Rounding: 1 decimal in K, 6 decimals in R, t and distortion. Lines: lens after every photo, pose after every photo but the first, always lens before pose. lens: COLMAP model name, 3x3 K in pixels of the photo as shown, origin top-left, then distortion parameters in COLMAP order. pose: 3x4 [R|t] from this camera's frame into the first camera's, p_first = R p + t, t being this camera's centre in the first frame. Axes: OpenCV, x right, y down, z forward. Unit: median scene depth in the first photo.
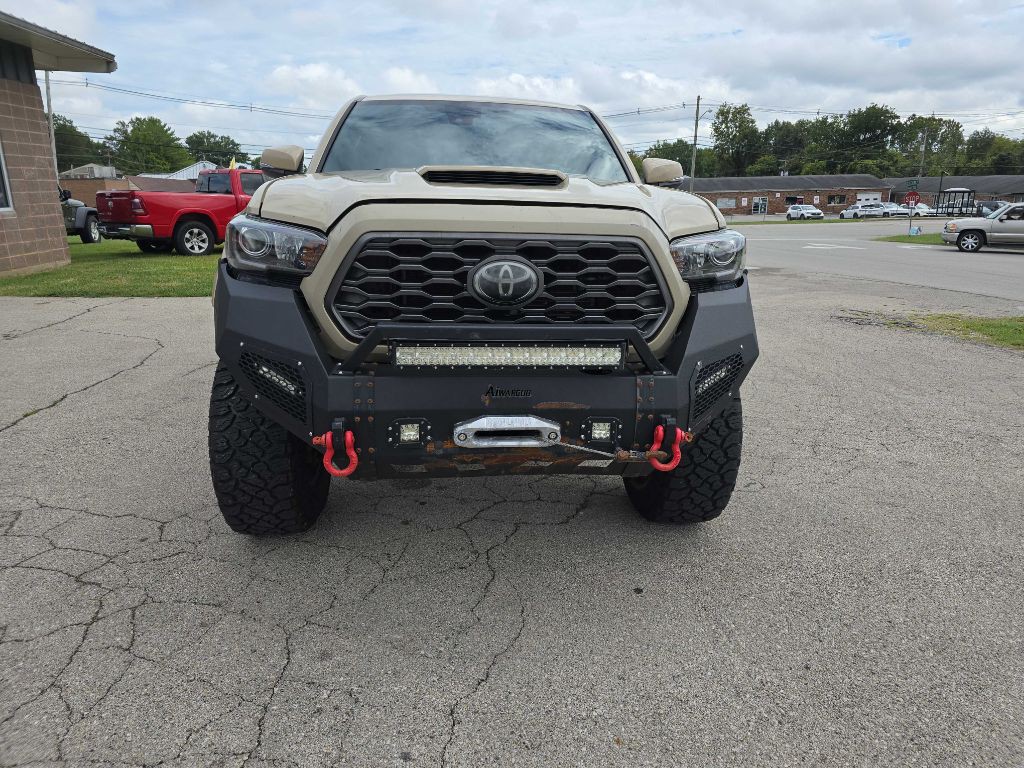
lens RADIAL K [[687.9, 0, 511.1], [0, 687.9, 380.1], [0, 0, 1]] dist [0.060186, -0.053638]
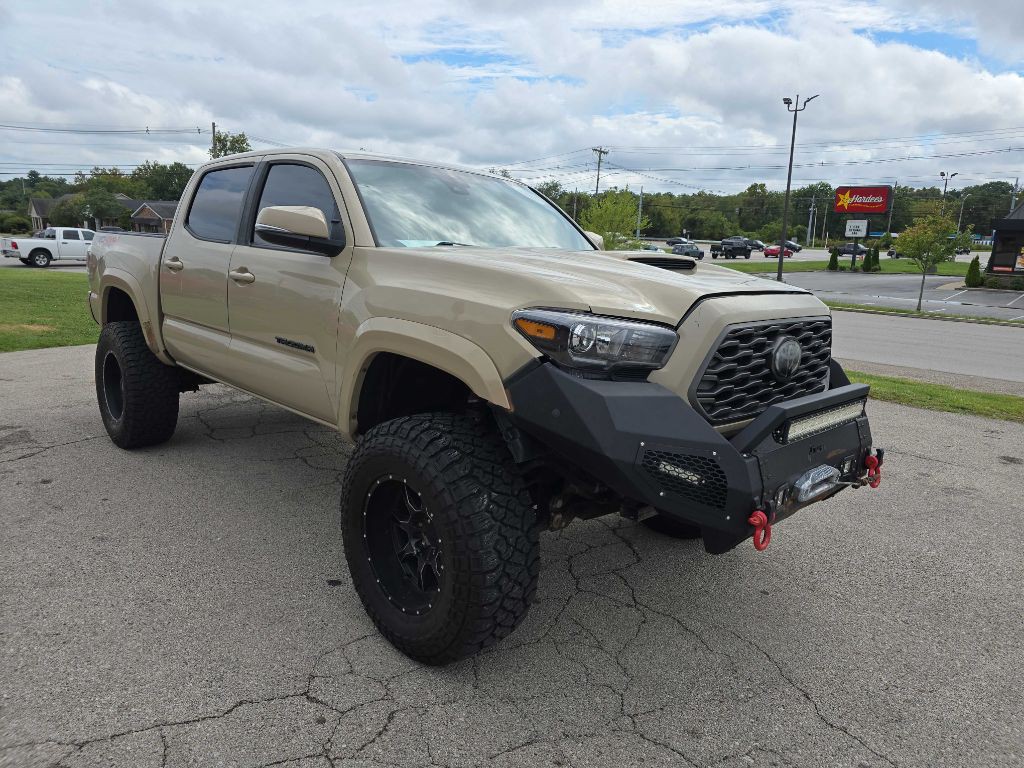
lens RADIAL K [[687.9, 0, 507.4], [0, 687.9, 382.7], [0, 0, 1]] dist [0.060186, -0.053638]
pose [[0.781209, -0.106464, 0.615125, -0.194636], [0.128251, 0.991703, 0.008762, -0.029515], [-0.610954, 0.072046, 0.788381, 0.058708]]
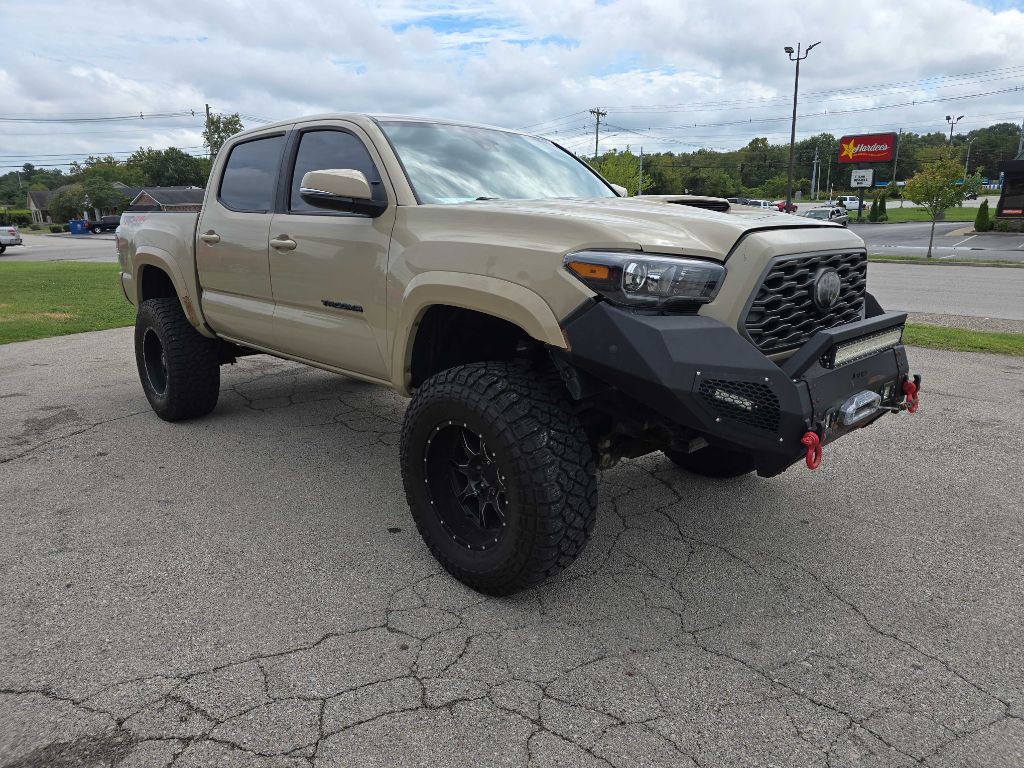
lens RADIAL K [[687.9, 0, 507.5], [0, 687.9, 382.3], [0, 0, 1]] dist [0.060186, -0.053638]
pose [[0.780614, -0.169959, 0.601461, -0.212340], [0.177214, 0.983012, 0.047778, -0.023771], [-0.599363, 0.069291, 0.797473, 0.060501]]
